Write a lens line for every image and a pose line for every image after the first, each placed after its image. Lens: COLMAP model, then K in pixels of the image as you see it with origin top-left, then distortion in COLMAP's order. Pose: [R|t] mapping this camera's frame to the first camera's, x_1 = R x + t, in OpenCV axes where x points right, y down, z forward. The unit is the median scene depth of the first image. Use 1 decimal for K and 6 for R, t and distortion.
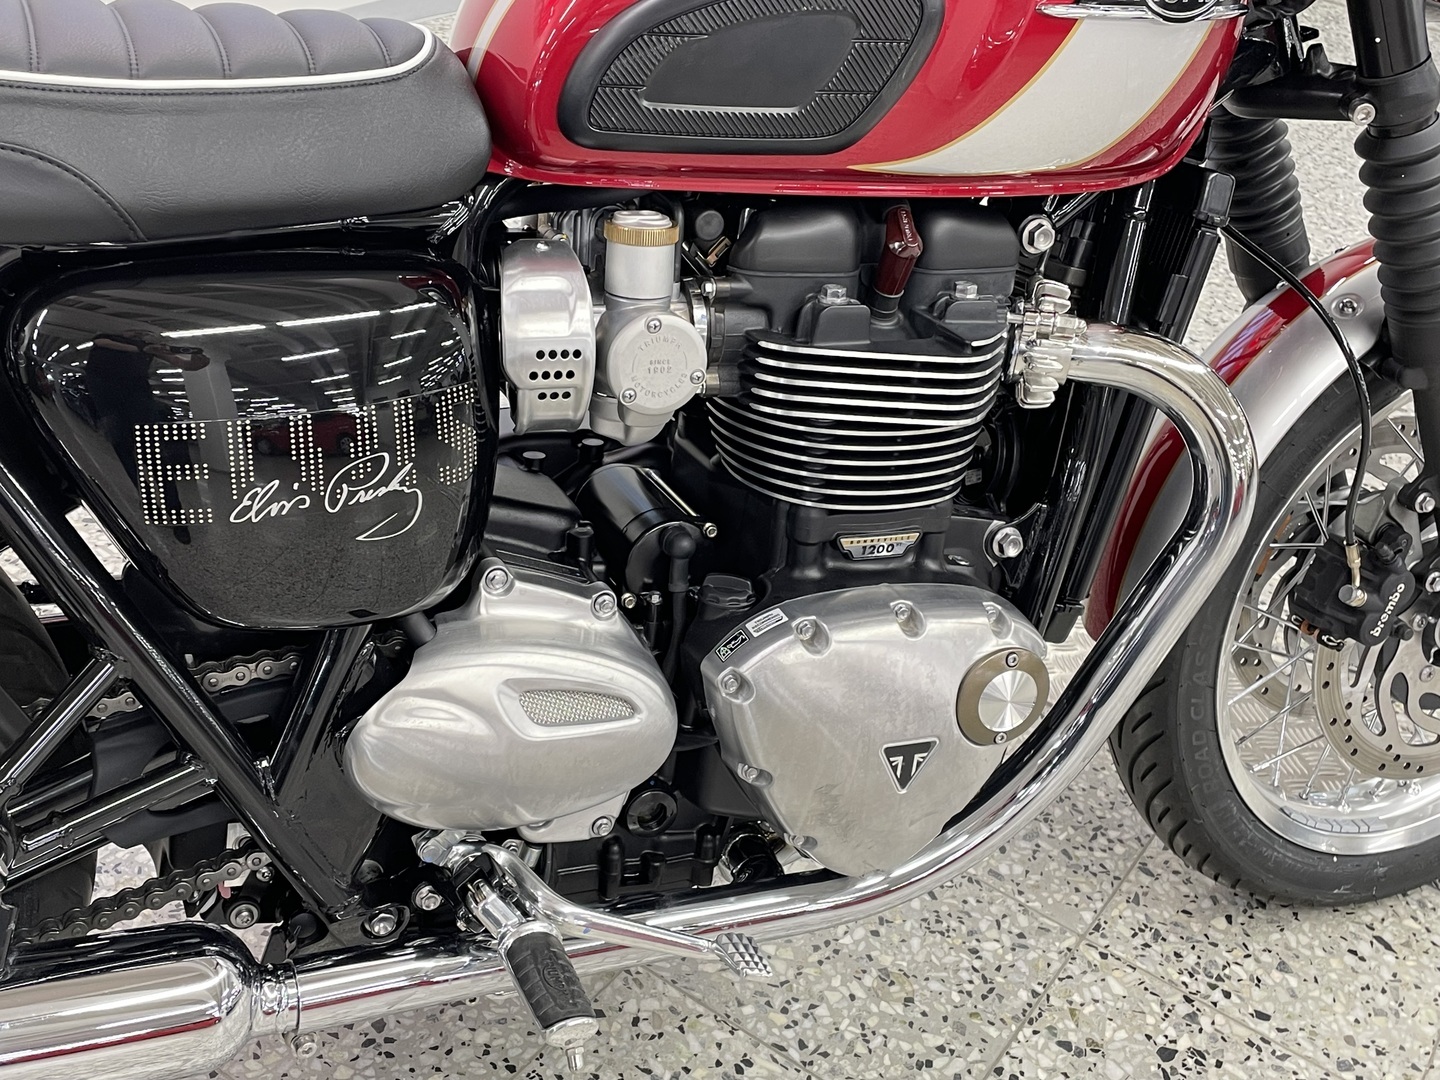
lens RADIAL K [[1672.2, 0, 724.4], [0, 1672.2, 527.7], [0, 0, 1]] dist [0.103670, -0.143070]
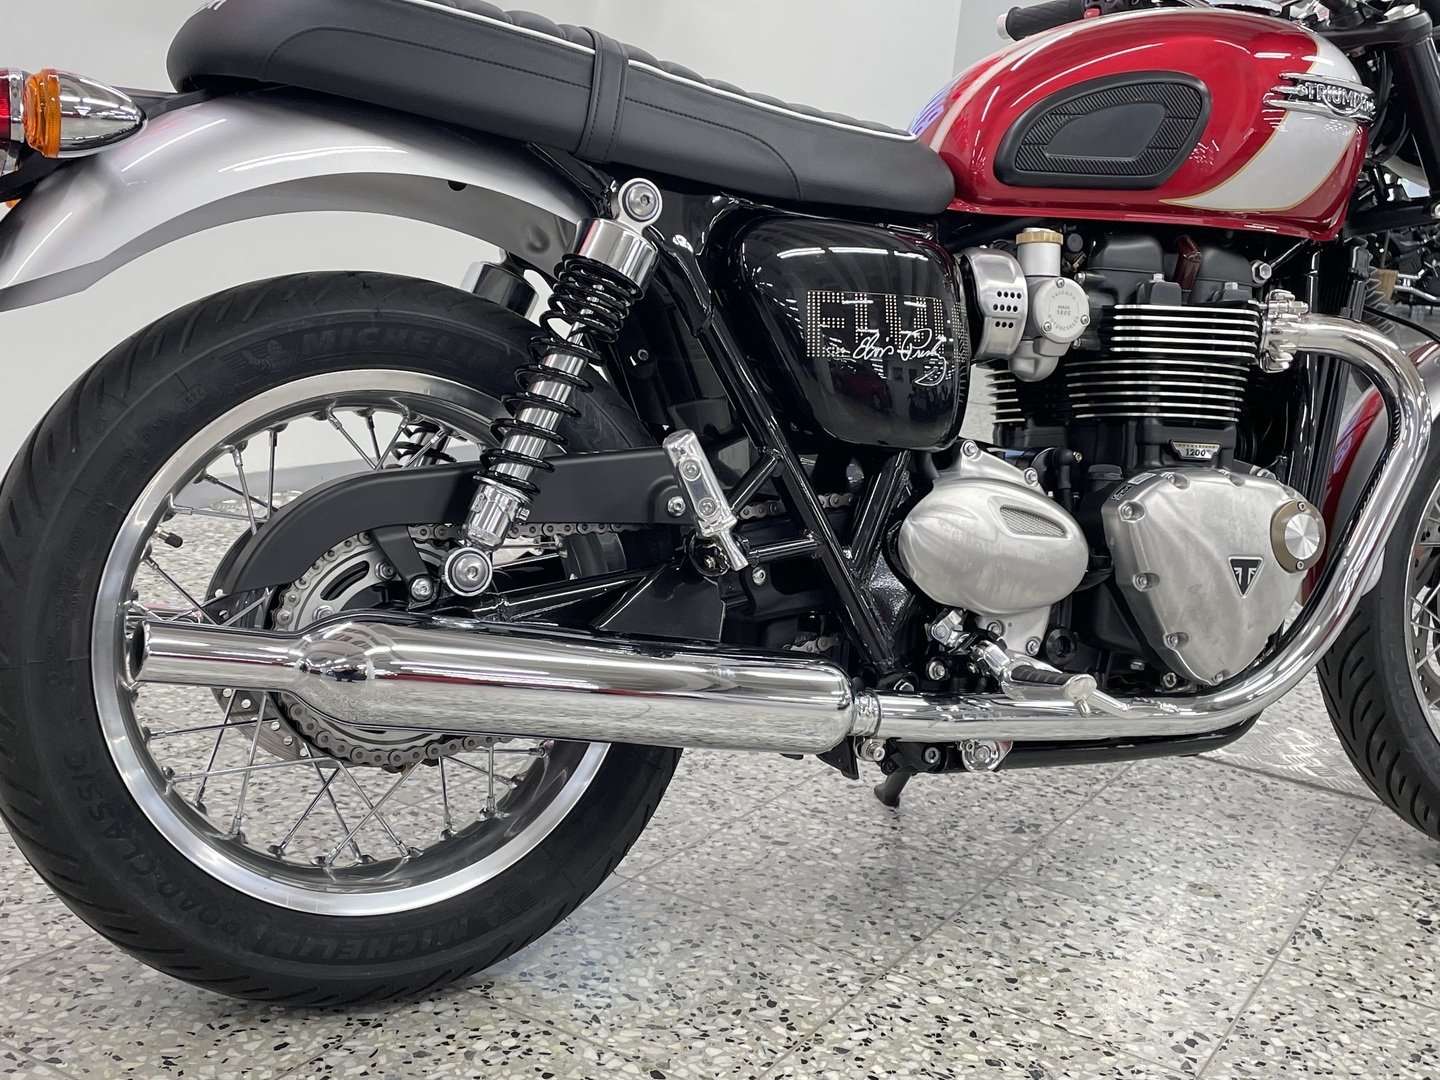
lens RADIAL K [[1676.4, 0, 733.7], [0, 1676.4, 516.4], [0, 0, 1]] dist [0.097009, -0.135781]
pose [[0.997285, -0.050079, 0.053992, -0.432759], [0.066024, 0.932776, -0.354359, 0.612660], [-0.032617, 0.356961, 0.933549, -0.406890]]
